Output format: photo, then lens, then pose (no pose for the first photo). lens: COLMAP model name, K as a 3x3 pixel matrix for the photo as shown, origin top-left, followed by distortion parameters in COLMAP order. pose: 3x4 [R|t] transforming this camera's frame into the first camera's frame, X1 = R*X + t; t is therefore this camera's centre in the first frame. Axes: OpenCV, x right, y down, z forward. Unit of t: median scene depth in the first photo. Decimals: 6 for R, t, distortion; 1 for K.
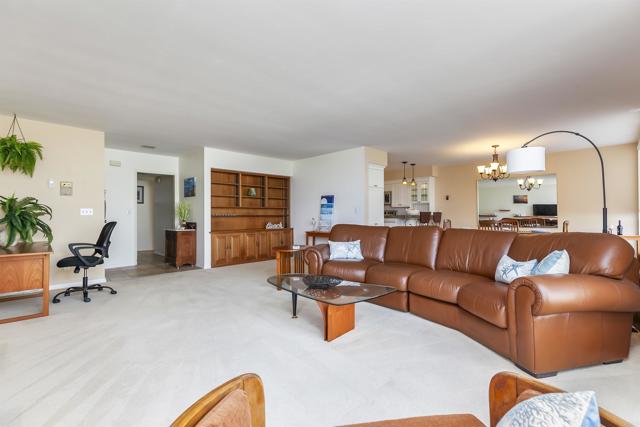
lens RADIAL K [[288.6, 0, 319.3], [0, 288.6, 213.3], [0, 0, 1]] dist [0.002120, 0.000431]
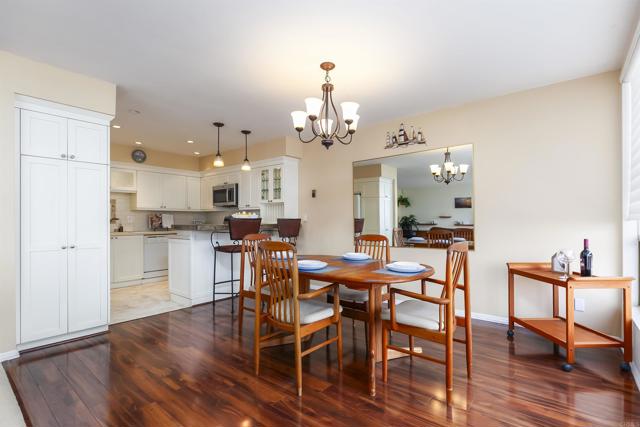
lens RADIAL K [[303.8, 0, 325.5], [0, 303.8, 218.9], [0, 0, 1]] dist [-0.005474, -0.000546]
pose [[0.992806, 0.001382, 0.119729, 0.450772], [-0.001102, 0.999996, -0.002411, -0.002766], [-0.119732, 0.002262, 0.992804, 0.450601]]
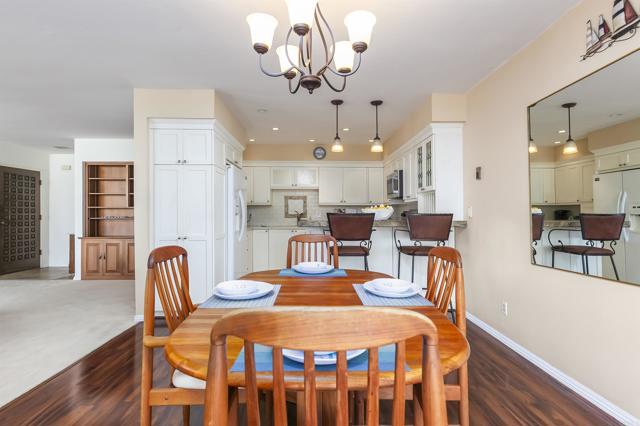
lens RADIAL K [[326.1, 0, 322.7], [0, 326.1, 212.1], [0, 0, 1]] dist [0.001300, -0.001152]
pose [[0.730604, -0.003667, -0.682791, 0.662437], [-0.001373, 0.999976, -0.006839, -0.003081], [0.682800, 0.005935, 0.730582, 0.653098]]
